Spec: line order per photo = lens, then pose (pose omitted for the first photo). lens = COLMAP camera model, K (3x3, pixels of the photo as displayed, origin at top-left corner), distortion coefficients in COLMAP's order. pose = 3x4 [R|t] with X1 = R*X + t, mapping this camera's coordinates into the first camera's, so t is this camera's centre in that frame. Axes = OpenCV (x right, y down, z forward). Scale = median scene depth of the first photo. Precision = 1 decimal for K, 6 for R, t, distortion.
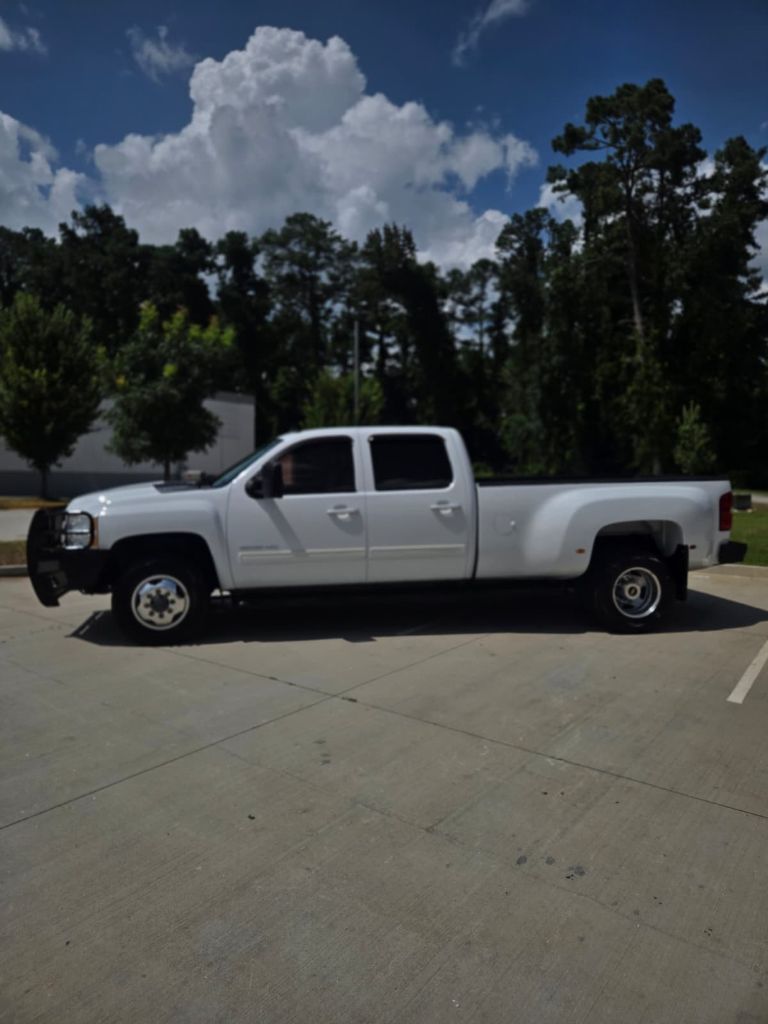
lens RADIAL K [[700.1, 0, 384.0], [0, 700.1, 512.0], [0, 0, 1]] dist [0.057446, -0.062685]
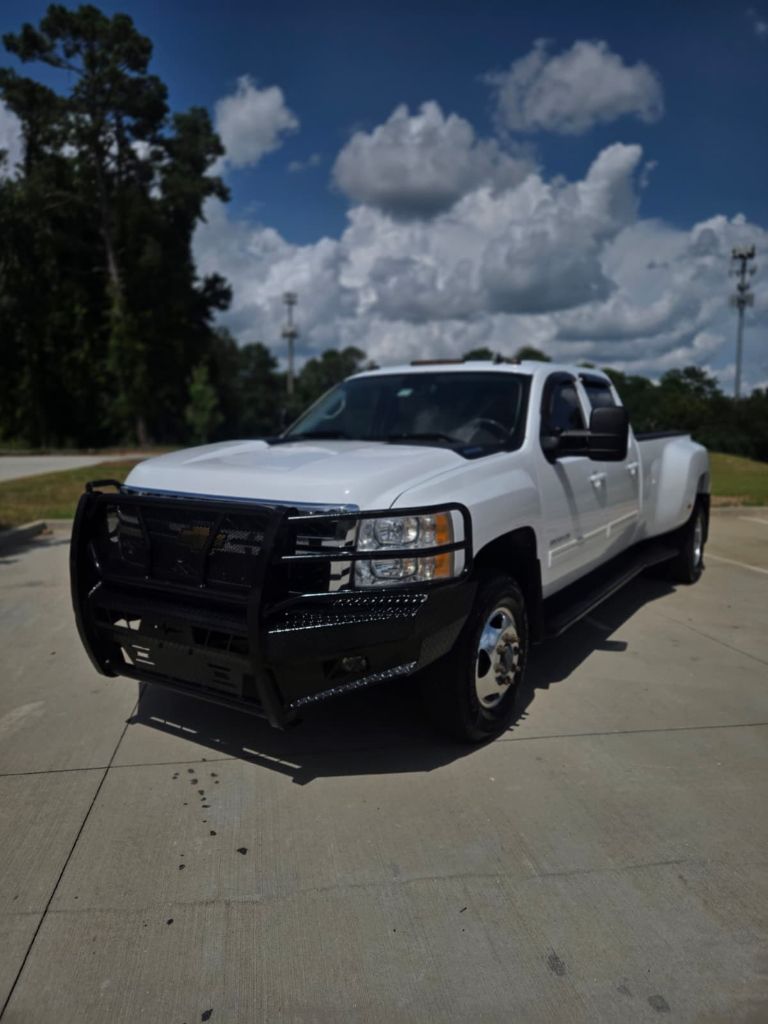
lens RADIAL K [[705.1, 0, 384.0], [0, 705.1, 512.0], [0, 0, 1]] dist [0.002109, -0.010430]
pose [[0.678368, -0.075752, 0.730807, -0.110169], [0.036638, 0.996921, 0.069327, -0.003188], [-0.733808, -0.020254, 0.679055, 0.094491]]
